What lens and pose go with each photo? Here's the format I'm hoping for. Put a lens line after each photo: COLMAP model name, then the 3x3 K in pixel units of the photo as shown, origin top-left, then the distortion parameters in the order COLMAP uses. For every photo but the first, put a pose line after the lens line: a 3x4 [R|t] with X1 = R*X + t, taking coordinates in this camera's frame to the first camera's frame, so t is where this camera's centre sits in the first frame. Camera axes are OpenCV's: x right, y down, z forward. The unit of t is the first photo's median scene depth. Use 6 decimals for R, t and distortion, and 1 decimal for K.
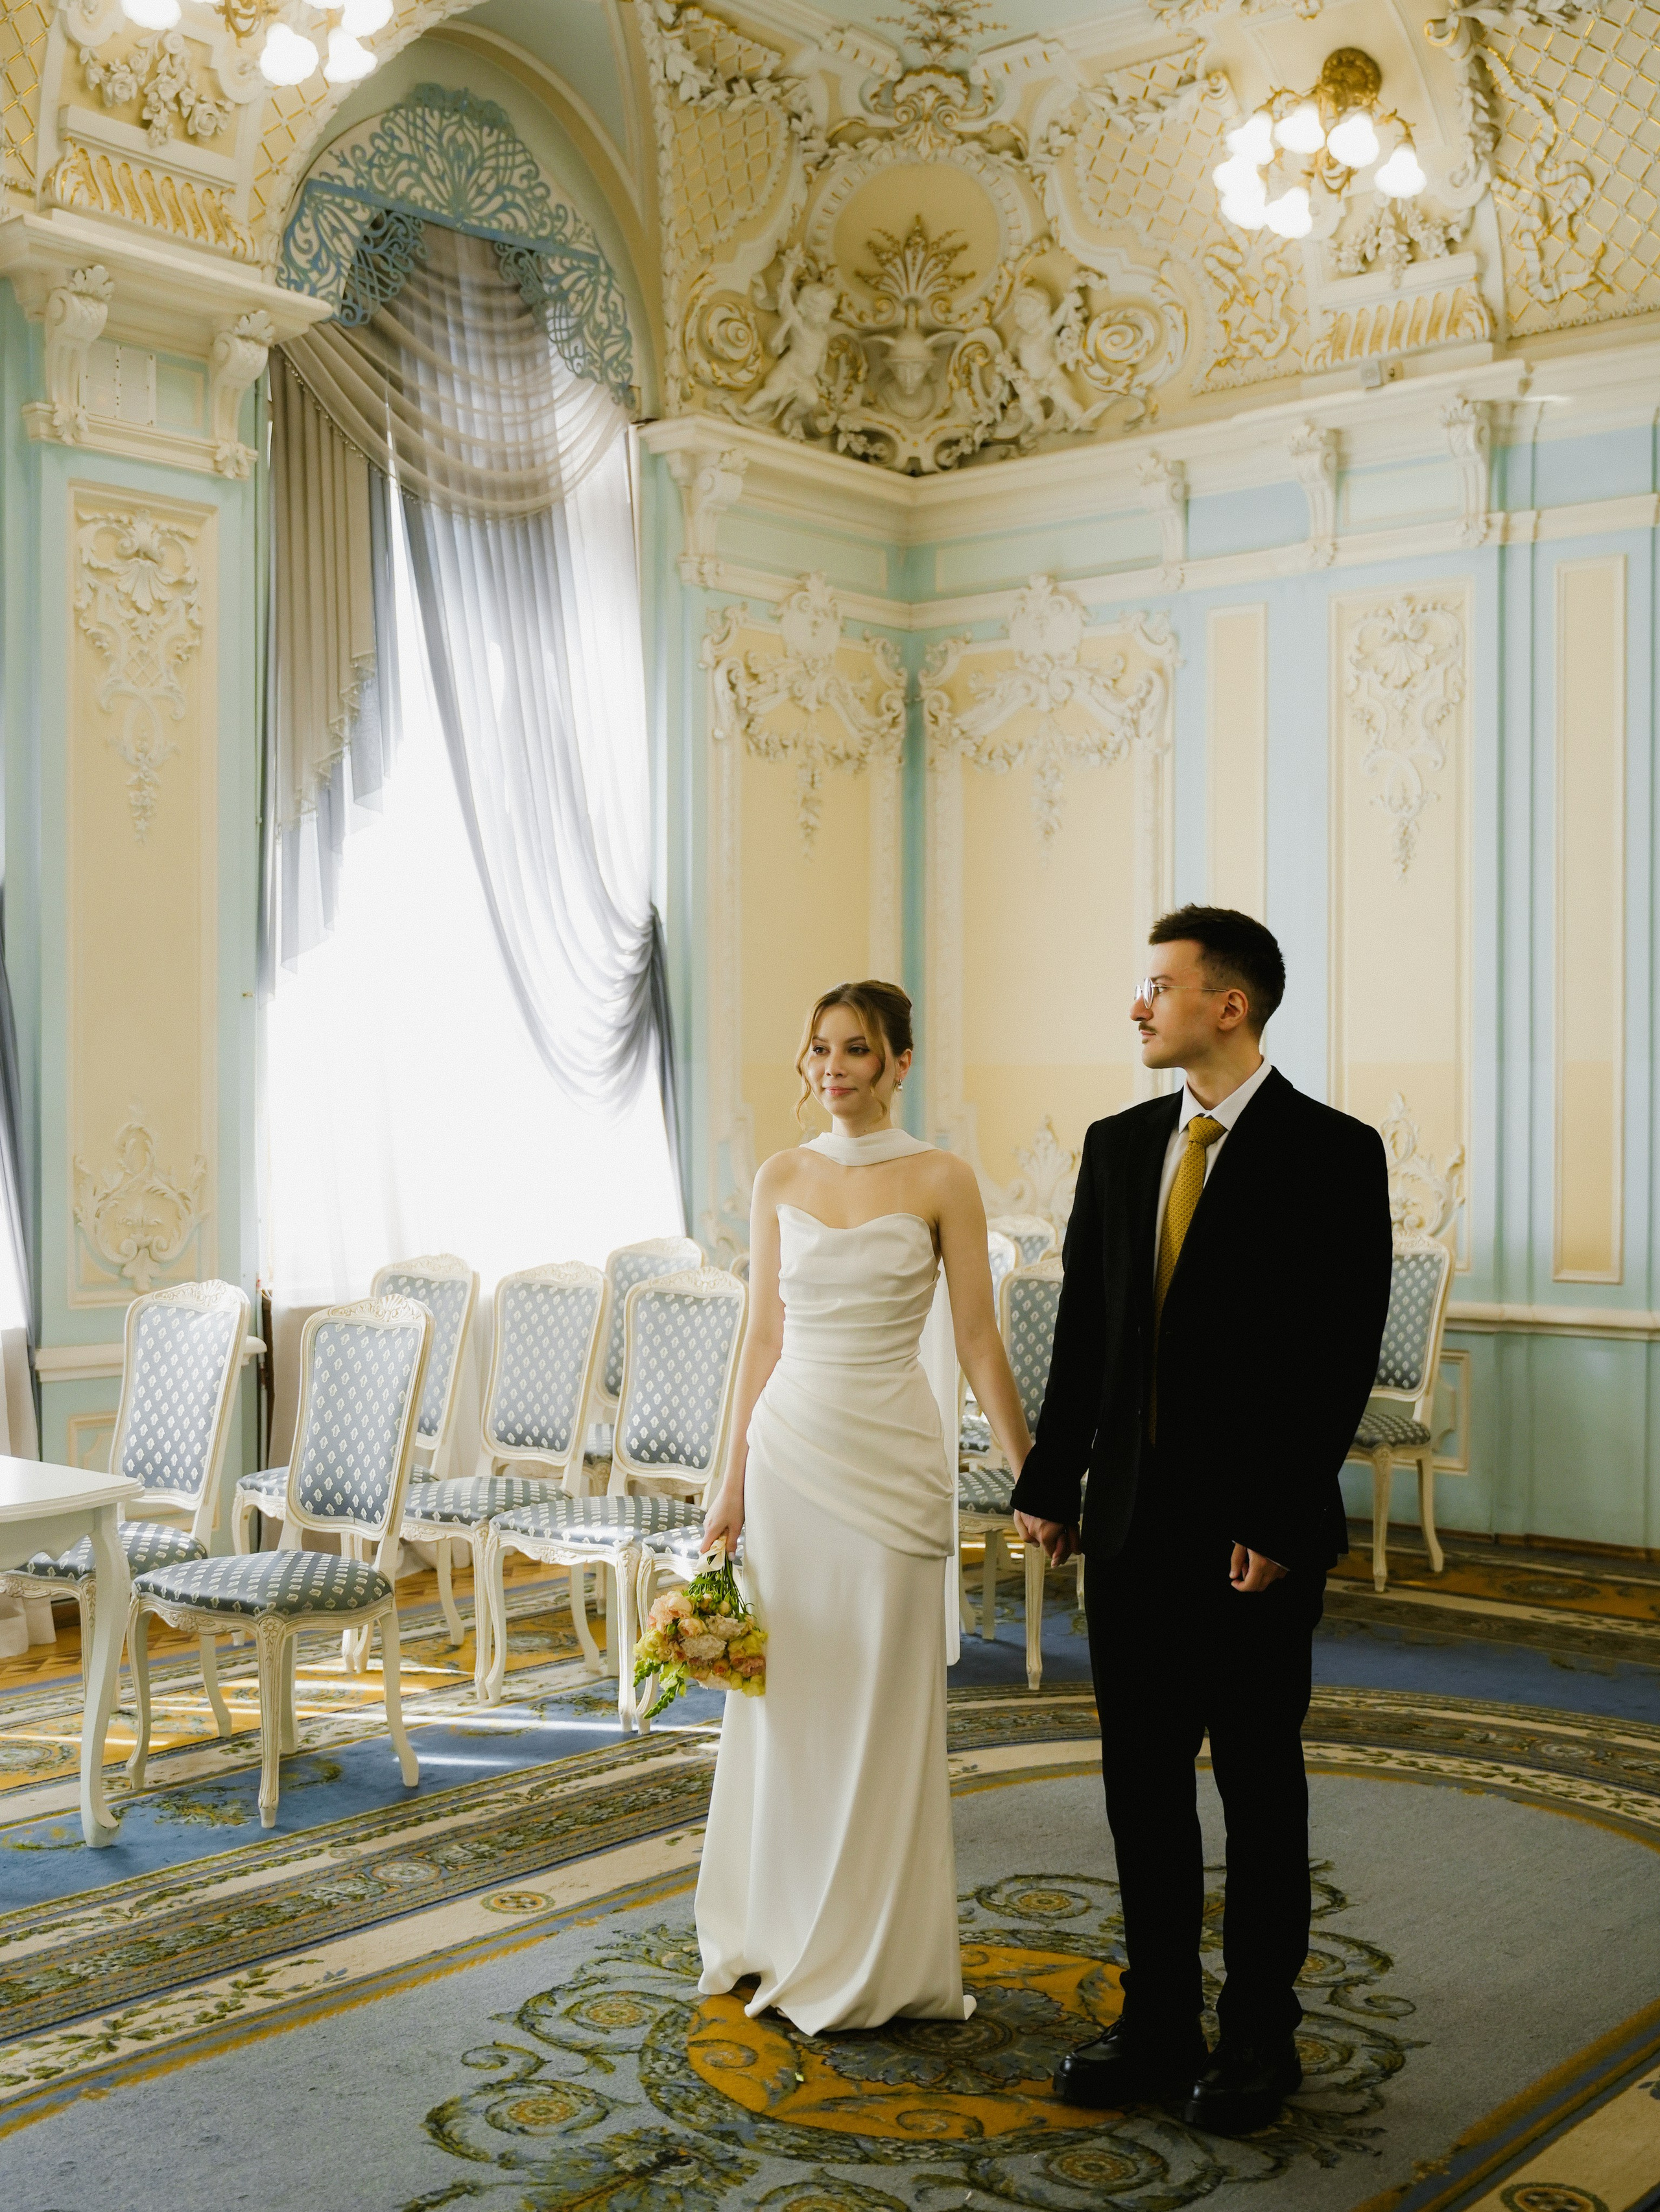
lens RADIAL K [[2628.2, 0, 824.9], [0, 2628.2, 1130.2], [0, 0, 1]] dist [-0.076347, 0.213047]
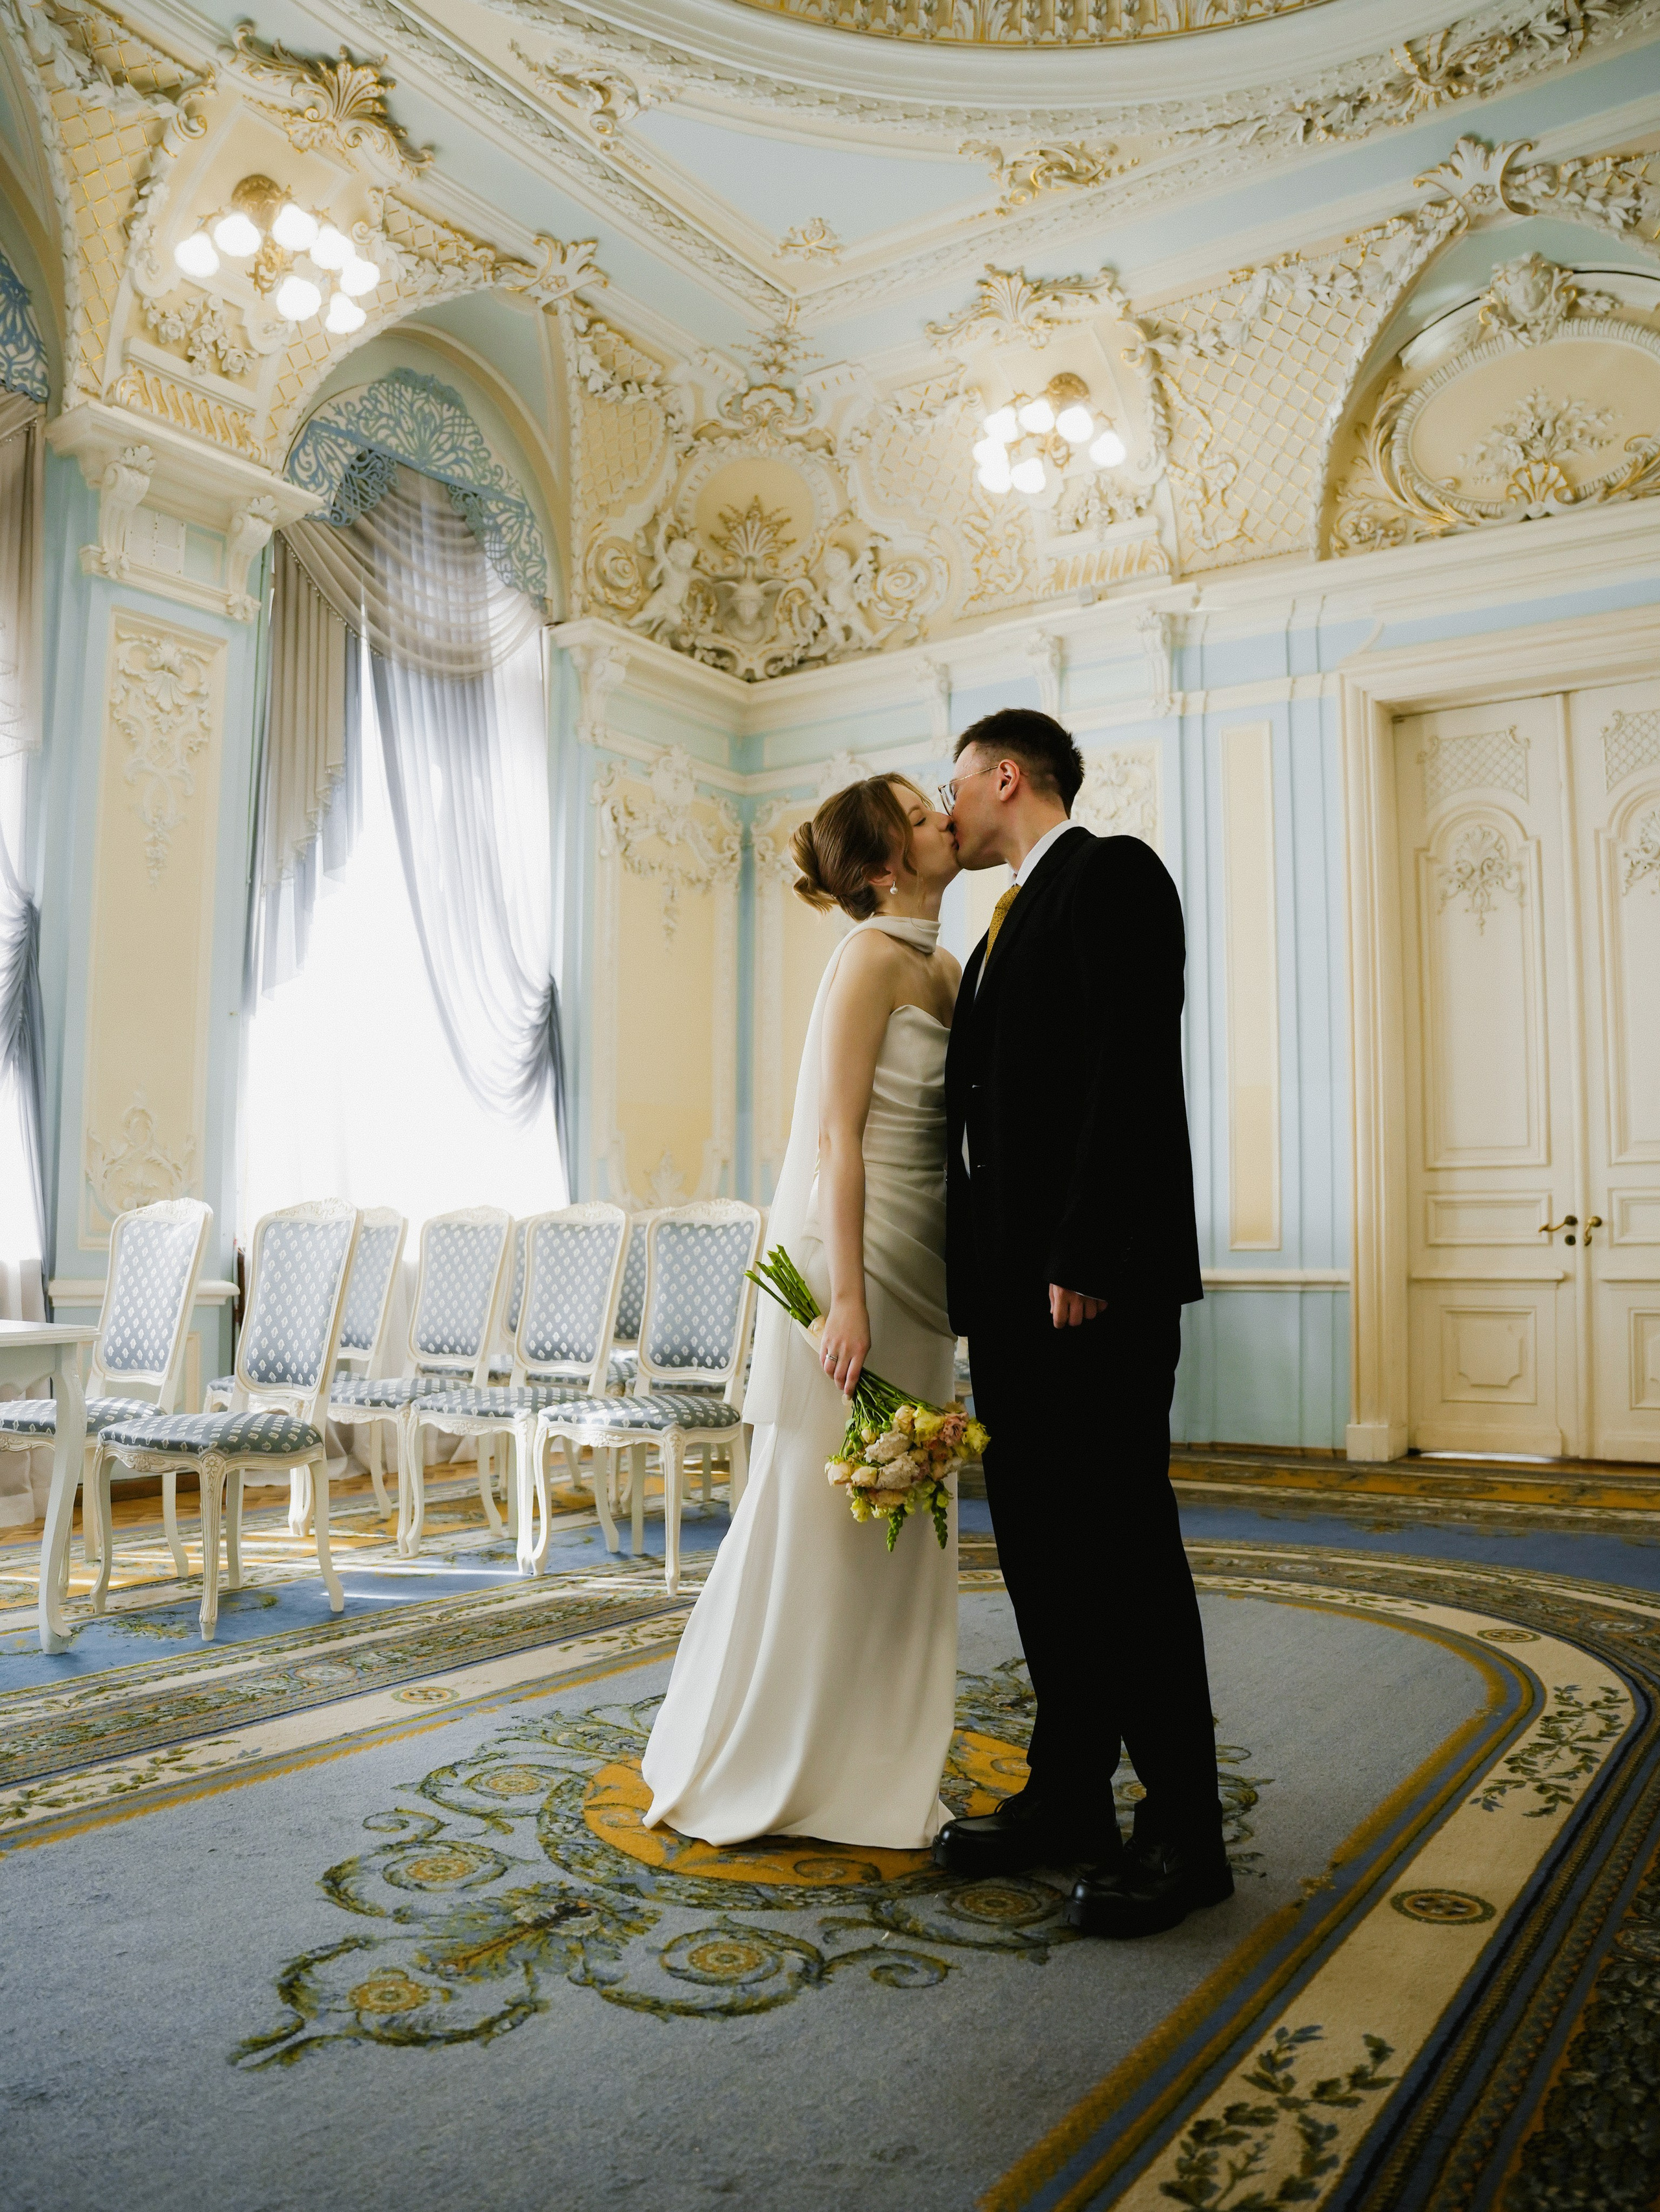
lens RADIAL K [[1720.4, 0, 844.4], [0, 1720.4, 1115.1], [0, 0, 1]] dist [-0.177727, 0.128302]
pose [[0.994172, 0.010161, 0.107325, -0.011887], [-0.000325, 0.995826, -0.091268, 0.068566], [-0.107804, 0.090701, 0.990026, 0.154632]]
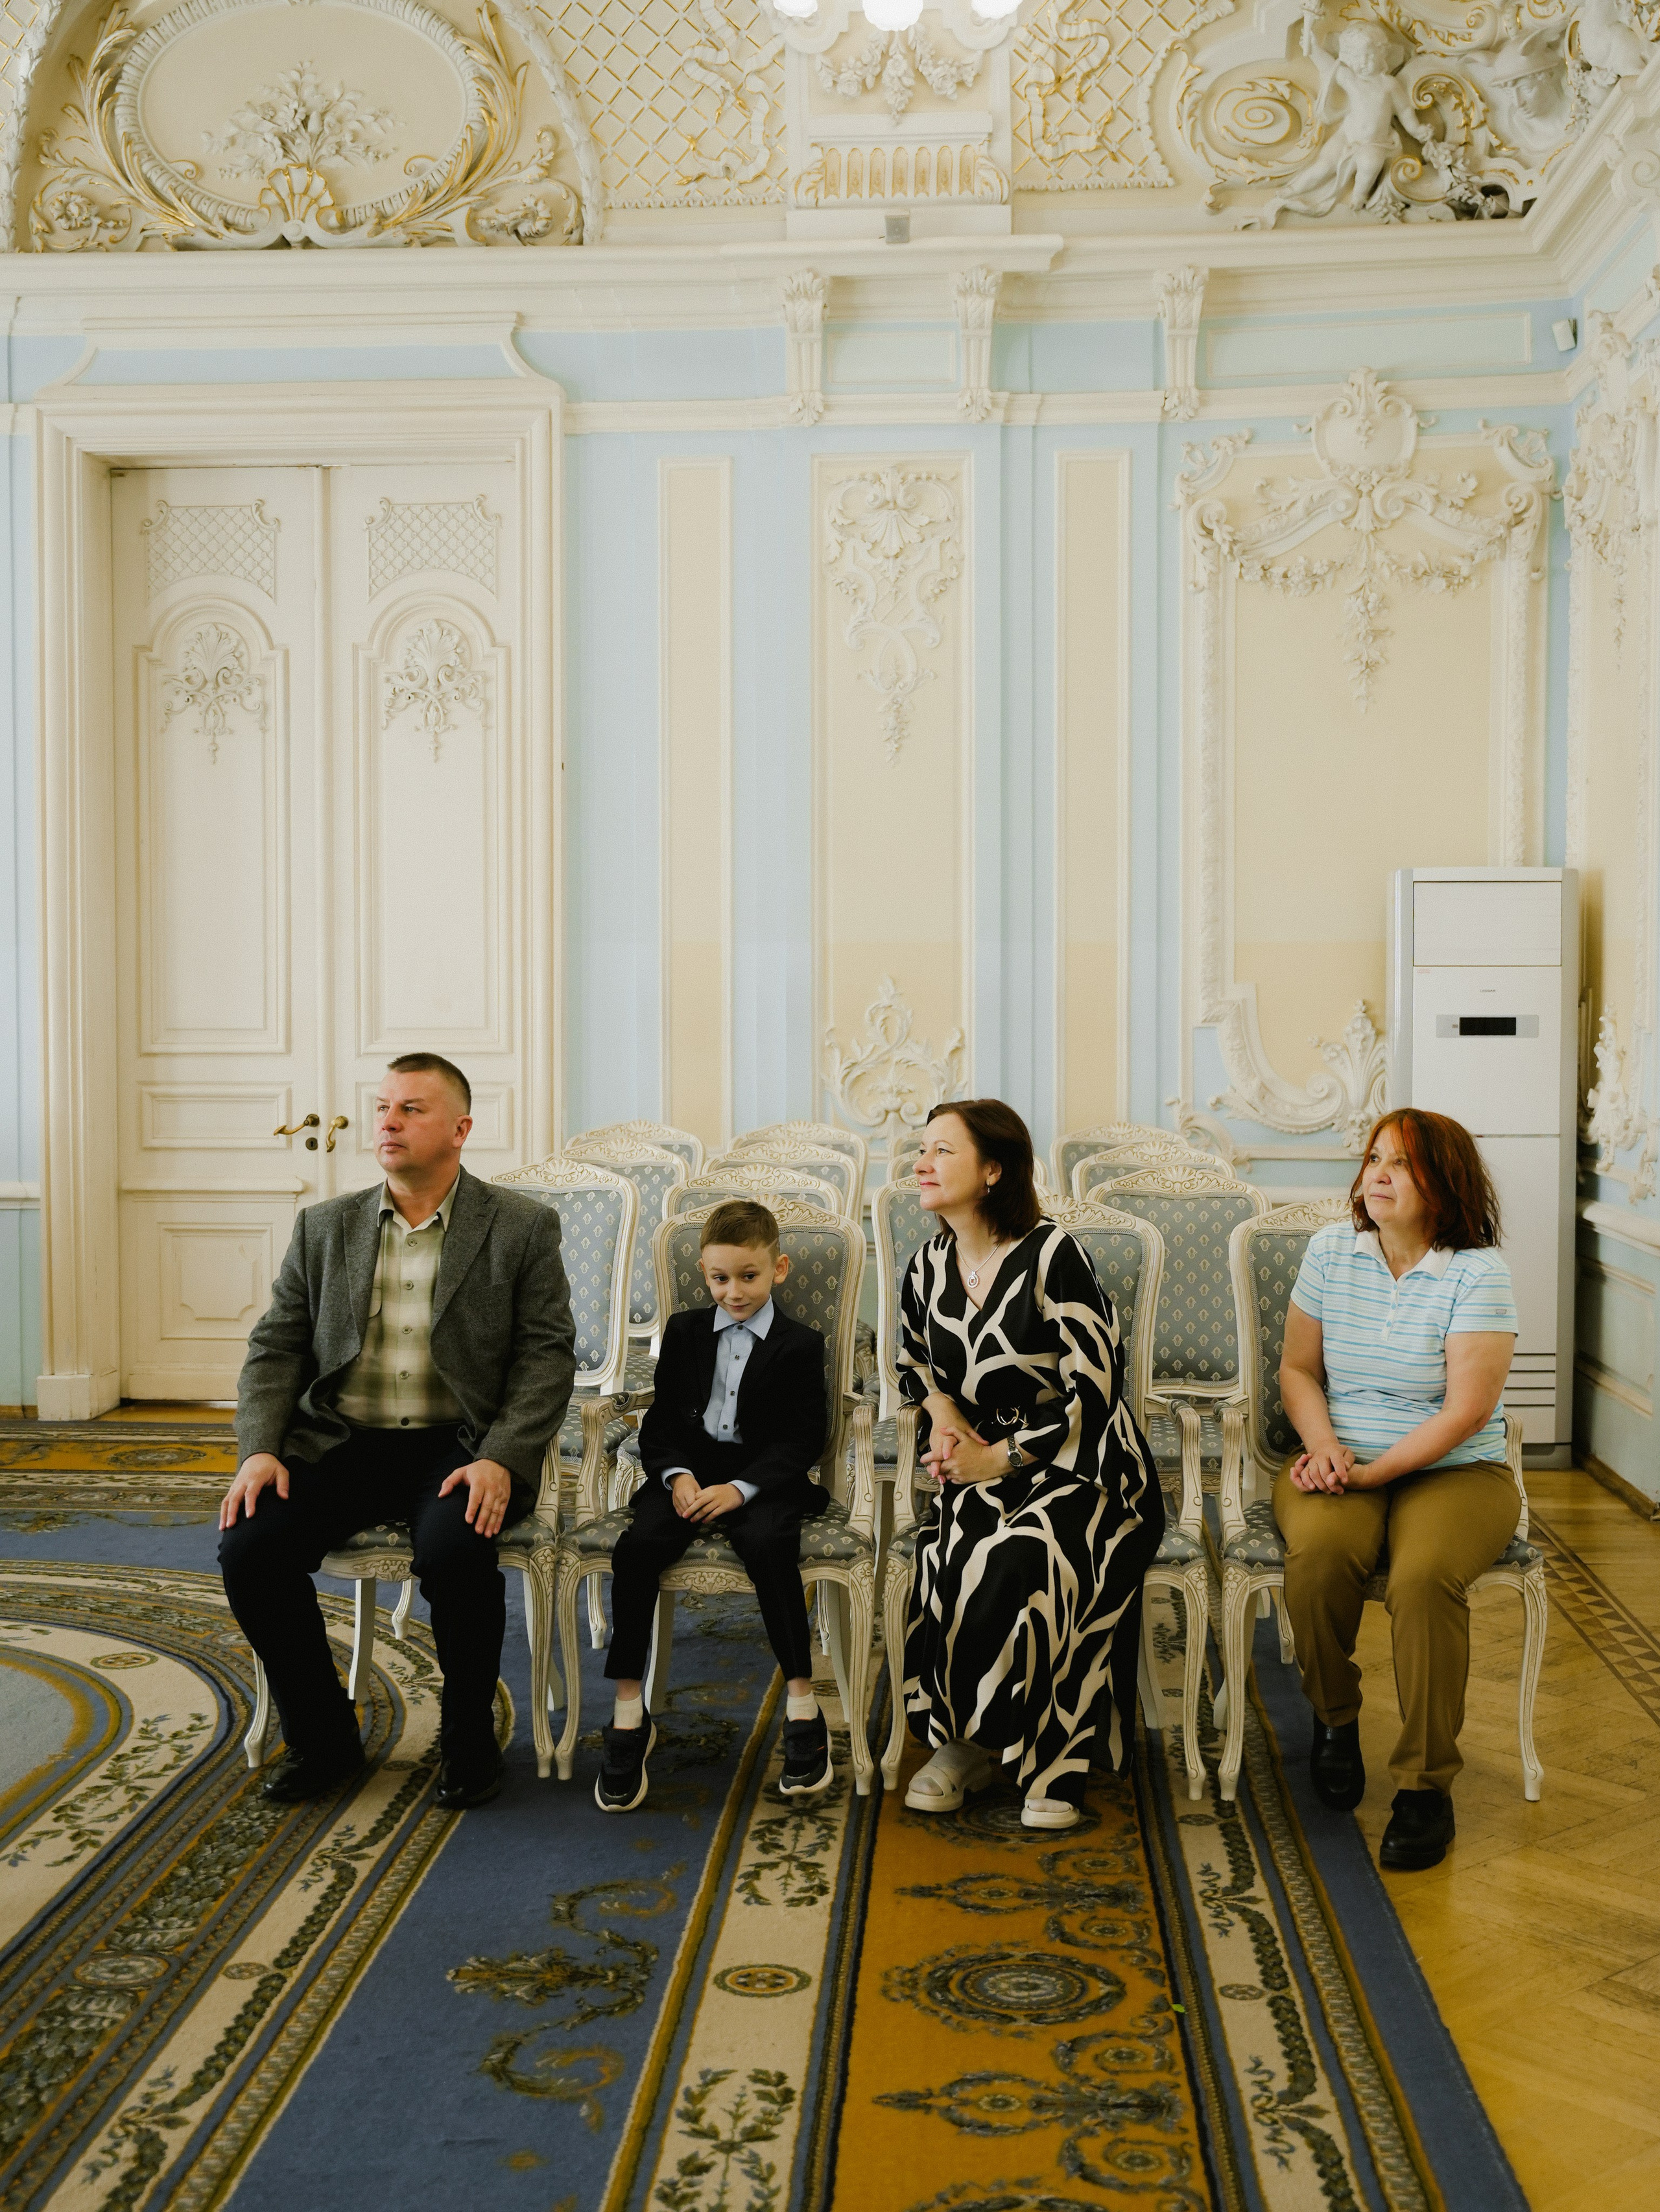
lens RADIAL K [[2598.9, 0, 846.8], [0, 2598.9, 1102.8], [0, 0, 1]] dist [-0.083870, 0.229526]
pose [[0.804944, -0.029286, 0.592628, -0.019979], [0.009737, 0.999299, 0.036157, 0.002901], [-0.593272, -0.023334, 0.804664, -0.045660]]
